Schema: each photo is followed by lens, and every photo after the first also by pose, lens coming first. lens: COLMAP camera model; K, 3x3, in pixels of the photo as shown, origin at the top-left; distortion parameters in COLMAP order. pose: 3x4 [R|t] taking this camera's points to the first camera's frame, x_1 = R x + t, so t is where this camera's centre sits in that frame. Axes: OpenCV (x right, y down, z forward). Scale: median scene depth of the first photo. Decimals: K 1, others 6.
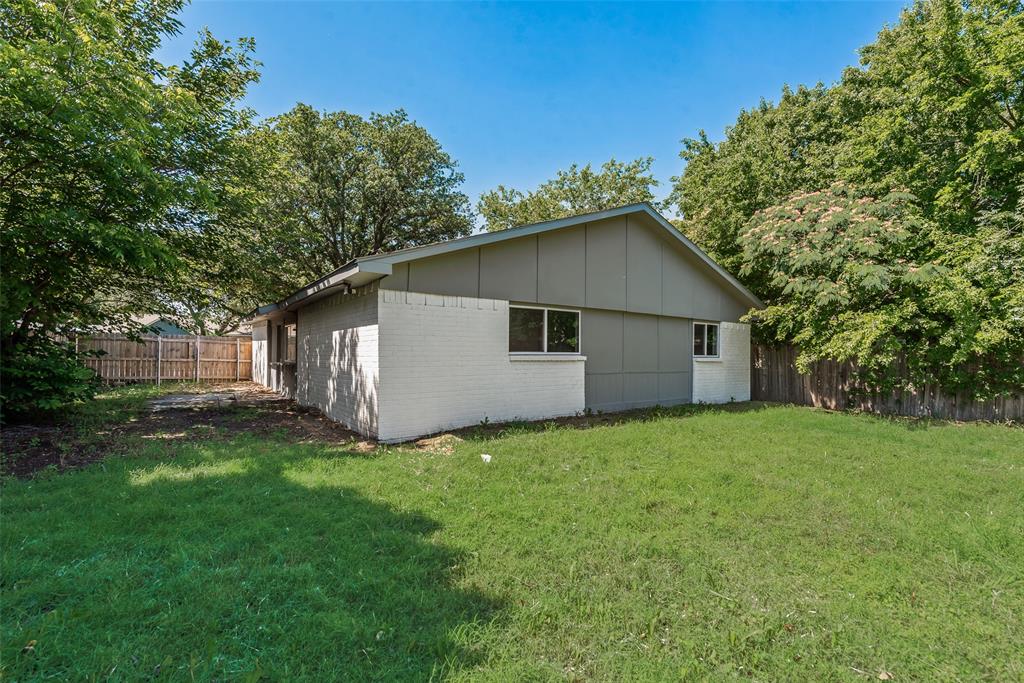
lens RADIAL K [[434.5, 0, 517.7], [0, 434.5, 344.8], [0, 0, 1]] dist [0.000632, -0.001383]
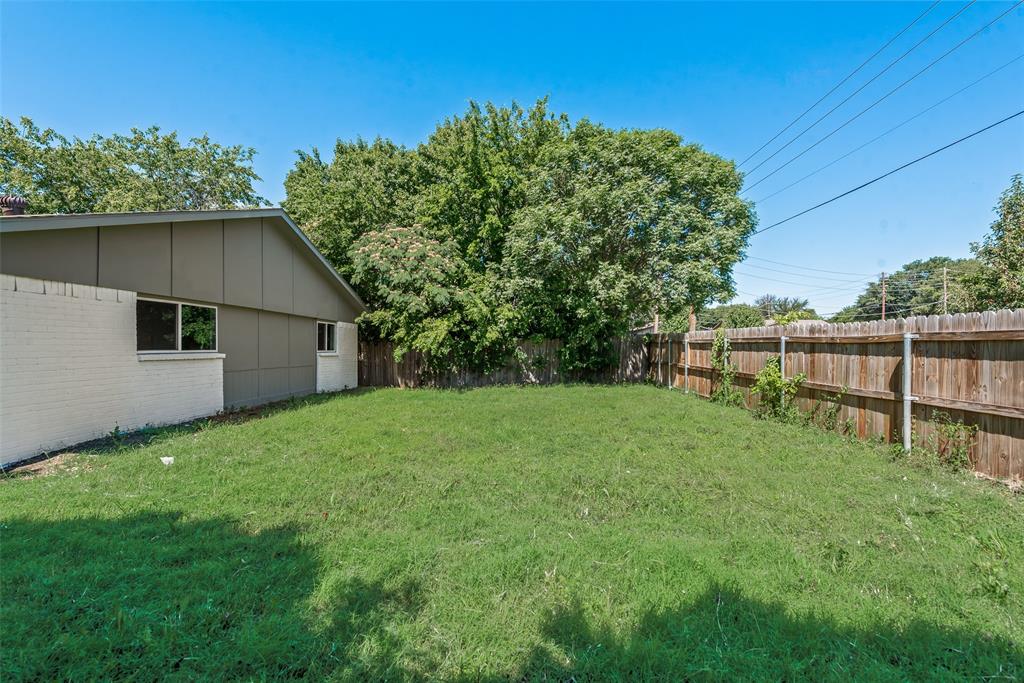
lens RADIAL K [[434.5, 0, 514.9], [0, 434.5, 342.5], [0, 0, 1]] dist [0.000632, -0.001383]
pose [[0.608343, -0.006842, 0.793645, -0.200770], [0.003317, 0.999976, 0.006078, -0.002189], [-0.793668, -0.001065, 0.608351, -0.109108]]
